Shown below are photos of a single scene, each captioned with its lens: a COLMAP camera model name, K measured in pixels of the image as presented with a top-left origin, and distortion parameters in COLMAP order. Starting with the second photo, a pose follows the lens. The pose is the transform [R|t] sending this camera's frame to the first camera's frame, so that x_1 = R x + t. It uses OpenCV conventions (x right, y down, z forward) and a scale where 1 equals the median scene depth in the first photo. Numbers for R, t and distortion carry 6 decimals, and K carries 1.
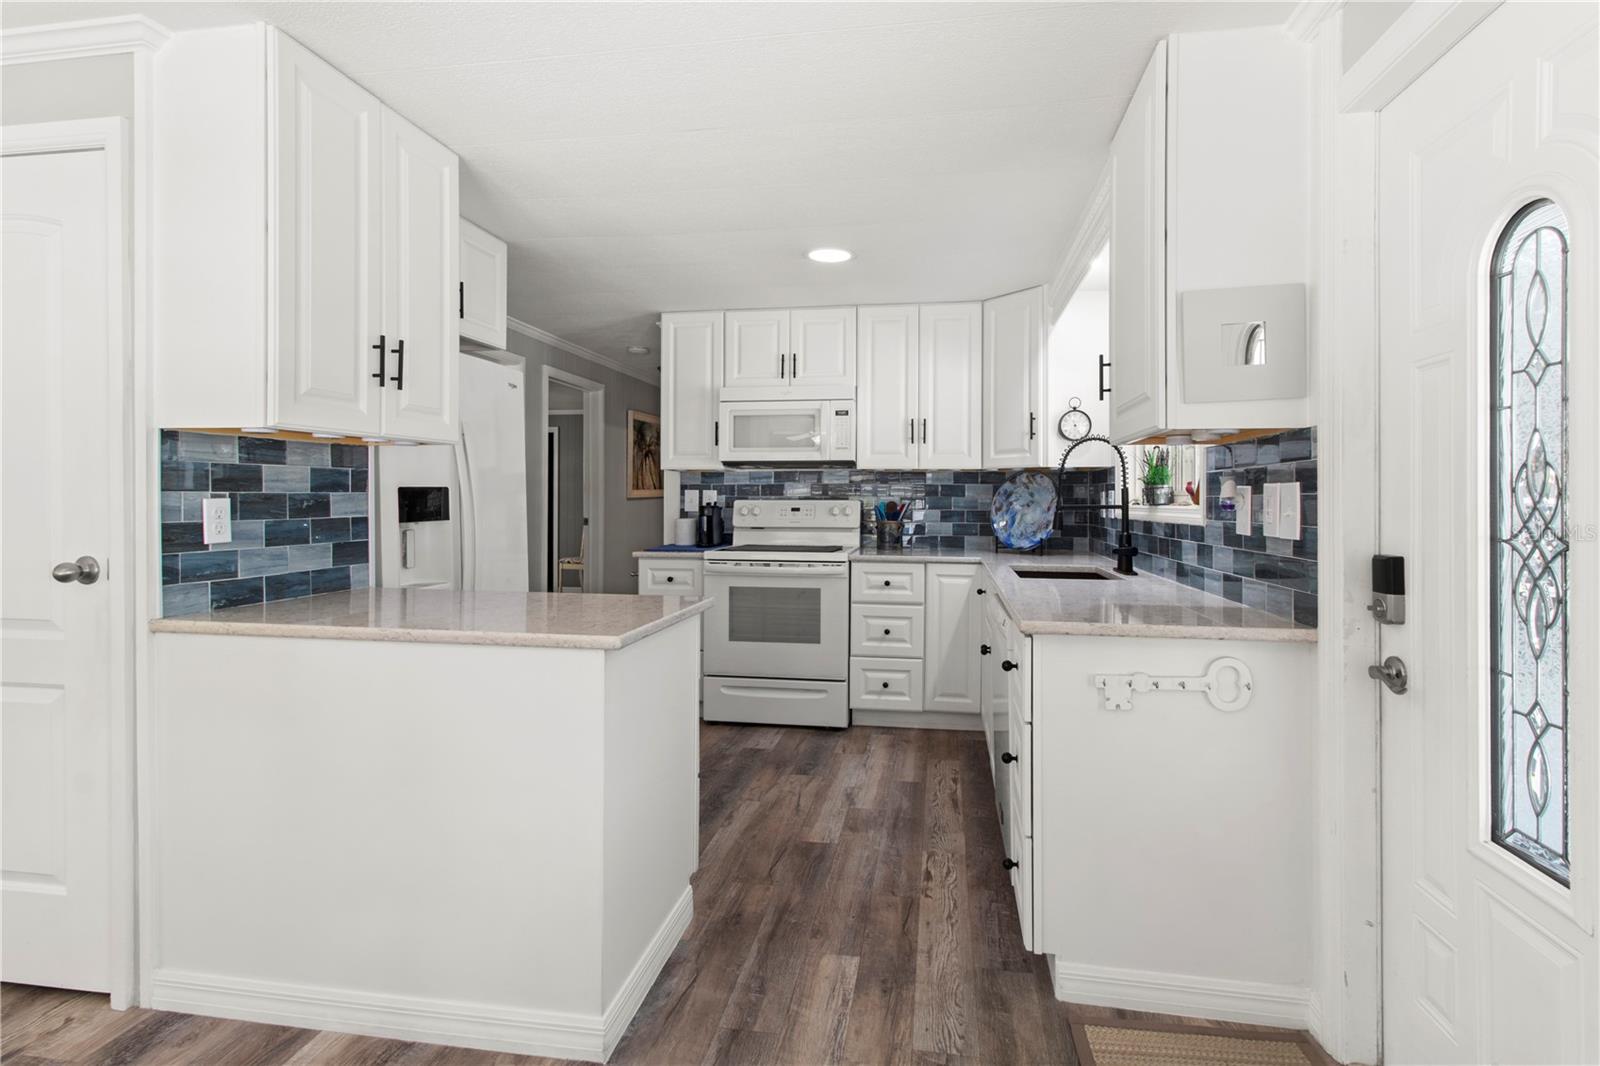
lens RADIAL K [[768.7, 0, 837.7], [0, 768.7, 493.1], [0, 0, 1]] dist [-0.004515, 0.000662]
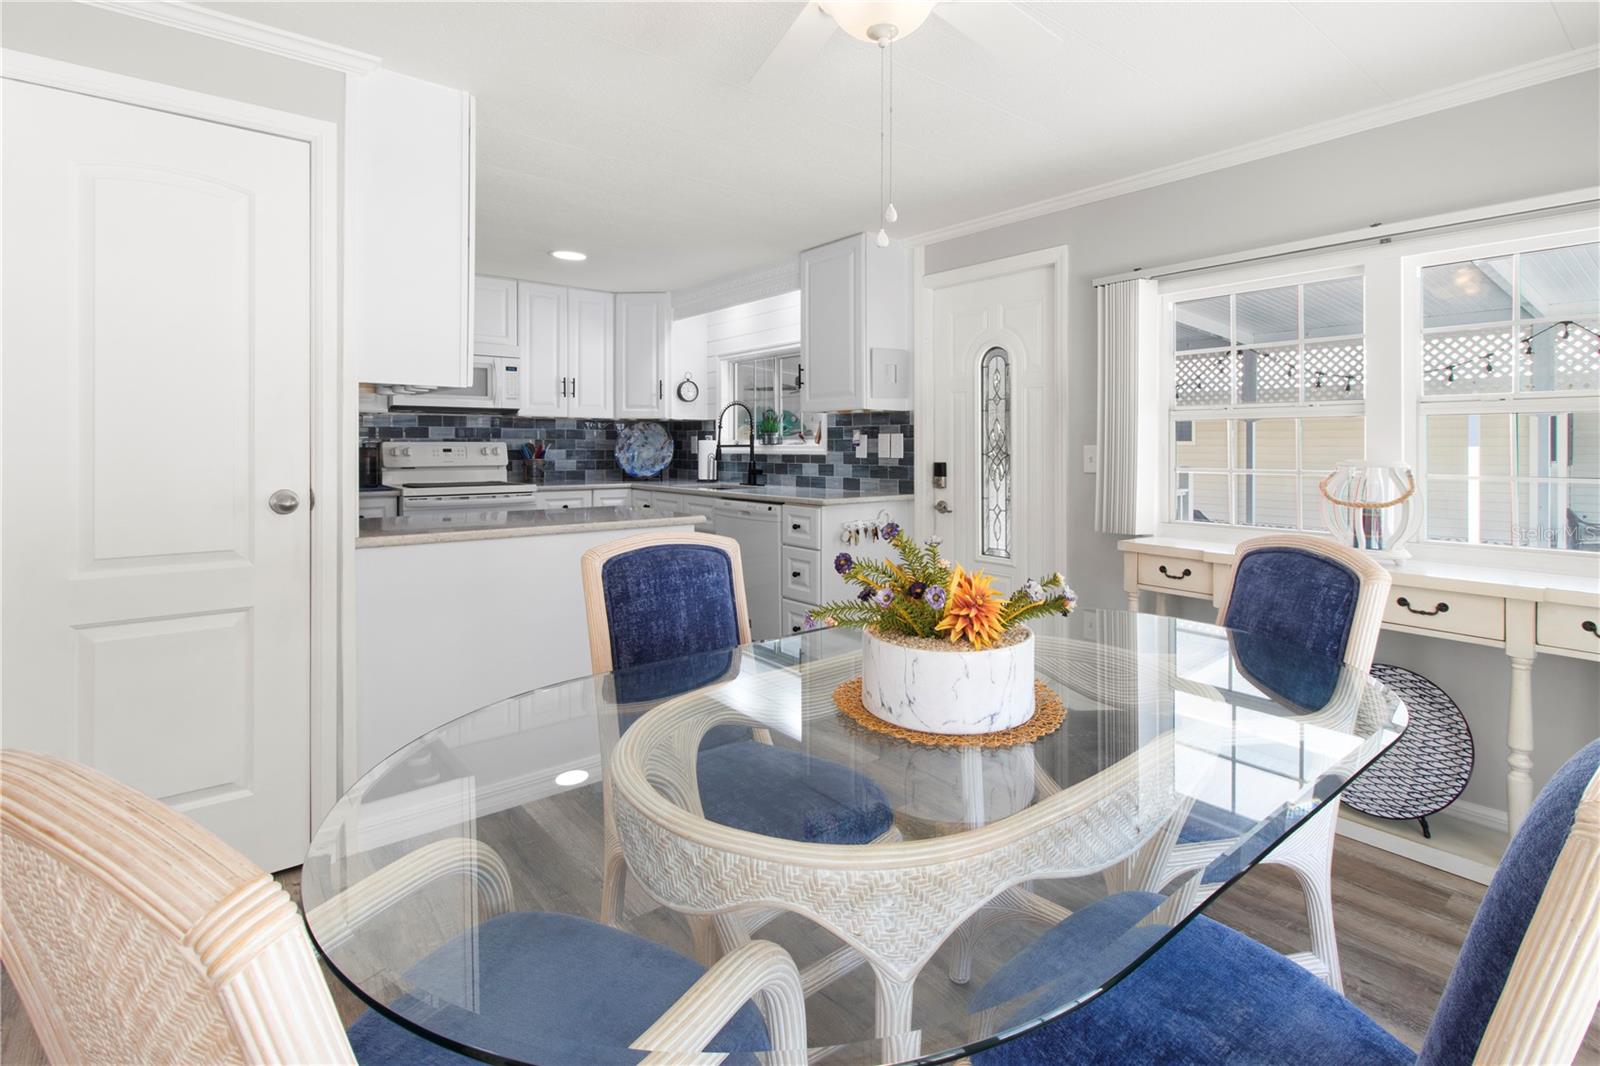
lens RADIAL K [[768.7, 0, 836.6], [0, 768.7, 434.7], [0, 0, 1]] dist [-0.004515, 0.000662]
pose [[0.650035, 0.005760, 0.759883, -0.621606], [-0.004914, 0.999982, -0.003376, -0.000767], [-0.759889, -0.001539, 0.650052, -0.179056]]
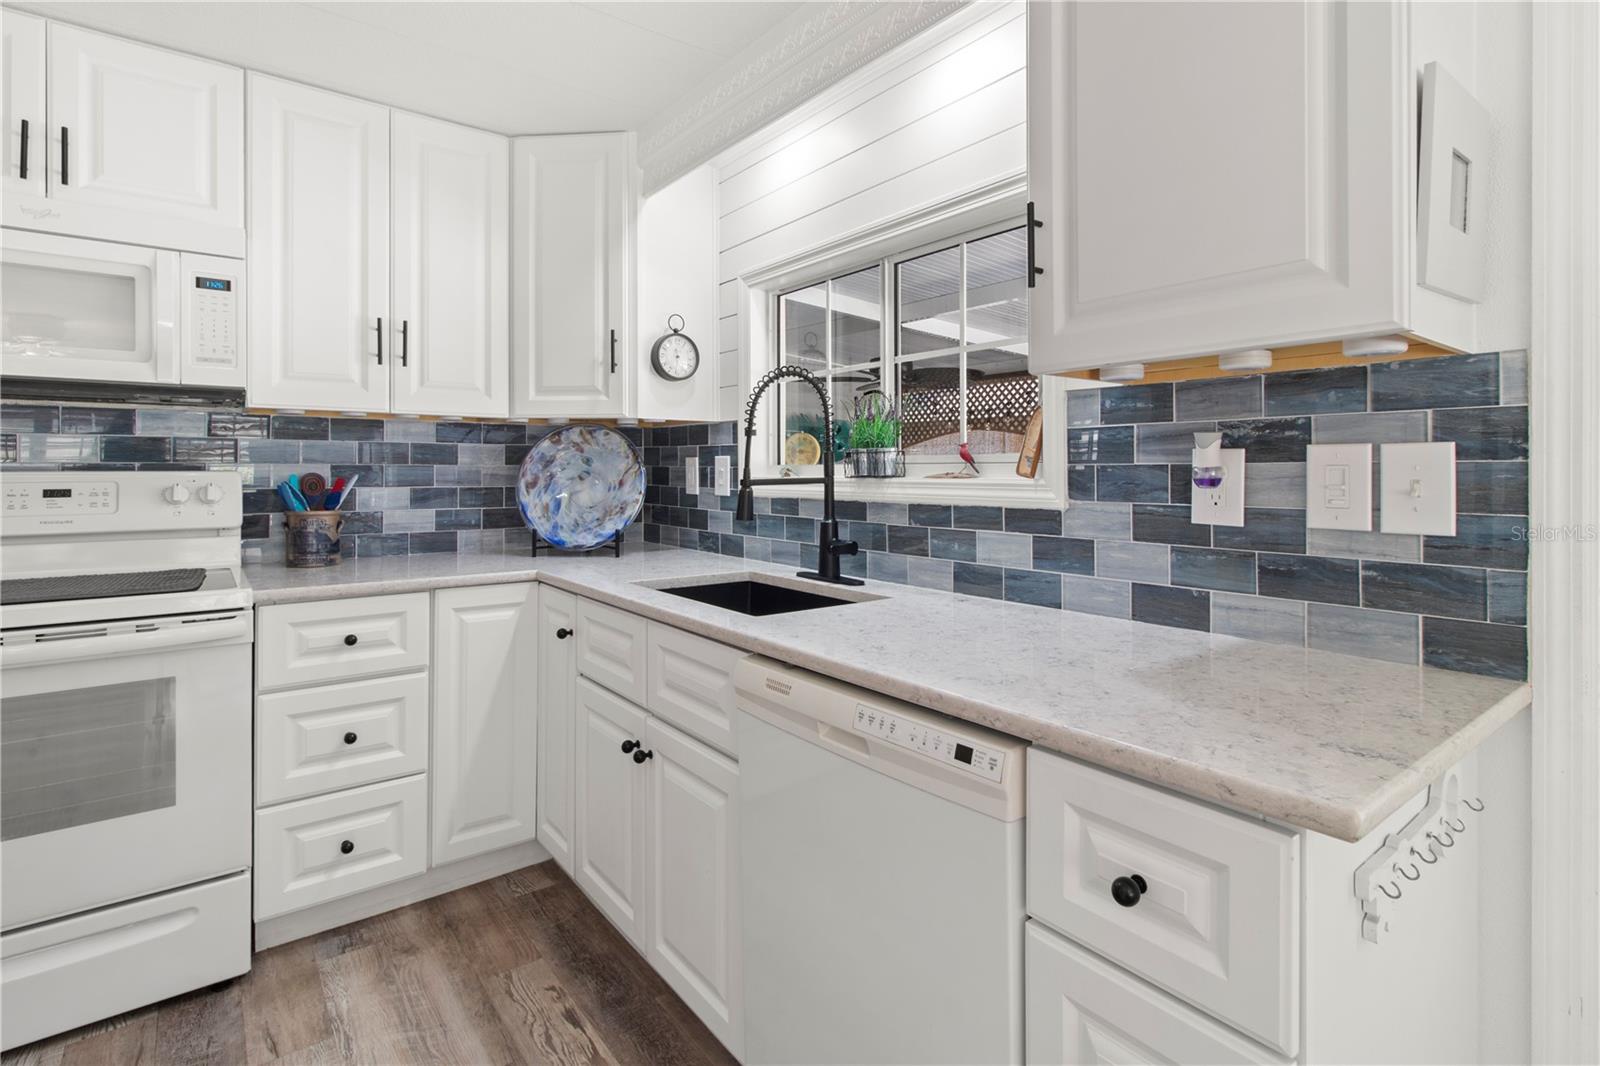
lens RADIAL K [[768.7, 0, 823.2], [0, 768.7, 469.3], [0, 0, 1]] dist [-0.004515, 0.000662]
pose [[0.682395, -0.004879, 0.730968, -0.088282], [-0.003820, 0.999940, 0.010241, 0.001491], [-0.730974, -0.009780, 0.682335, 0.446627]]
